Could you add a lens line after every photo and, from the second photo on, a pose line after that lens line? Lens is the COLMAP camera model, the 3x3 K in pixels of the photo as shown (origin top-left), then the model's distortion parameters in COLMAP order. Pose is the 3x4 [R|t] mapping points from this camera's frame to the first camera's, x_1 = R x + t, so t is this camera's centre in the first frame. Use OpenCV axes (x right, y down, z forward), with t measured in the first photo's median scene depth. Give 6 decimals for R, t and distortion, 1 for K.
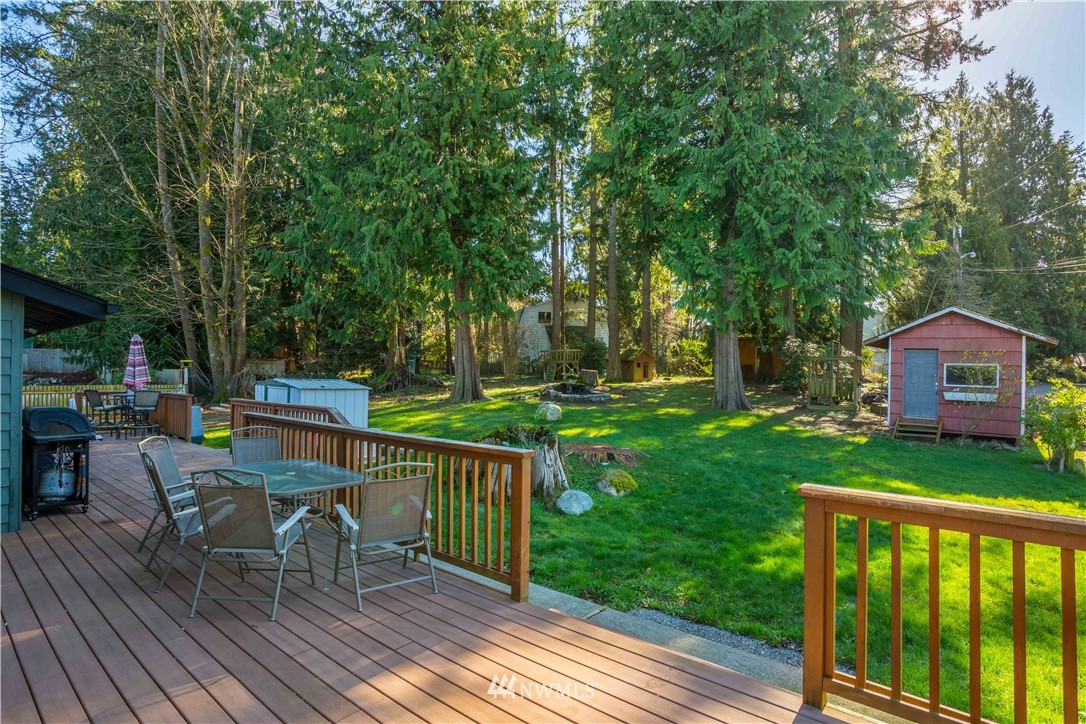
lens RADIAL K [[541.6, 0, 547.6], [0, 541.6, 358.3], [0, 0, 1]] dist [-0.059831, 0.031027]
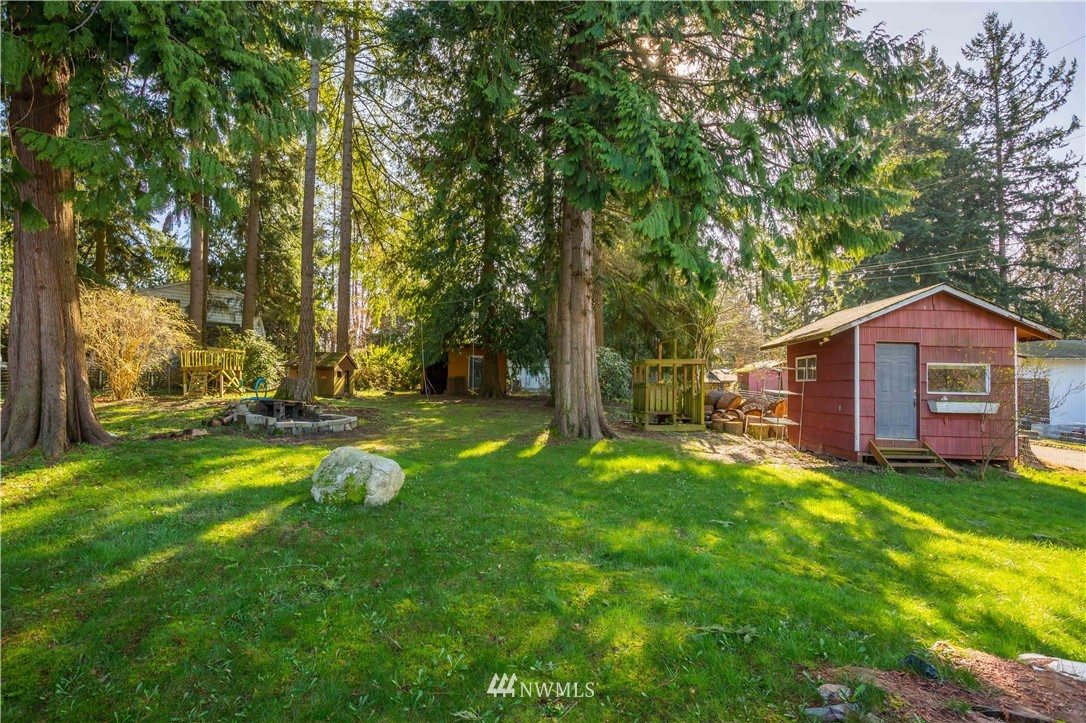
lens RADIAL K [[541.6, 0, 547.6], [0, 541.6, 357.8], [0, 0, 1]] dist [-0.059831, 0.031027]
pose [[0.823557, 0.035855, 0.566099, -0.099954], [-0.011544, 0.998853, -0.046471, 0.043711], [-0.567116, 0.031737, 0.823026, 0.704613]]
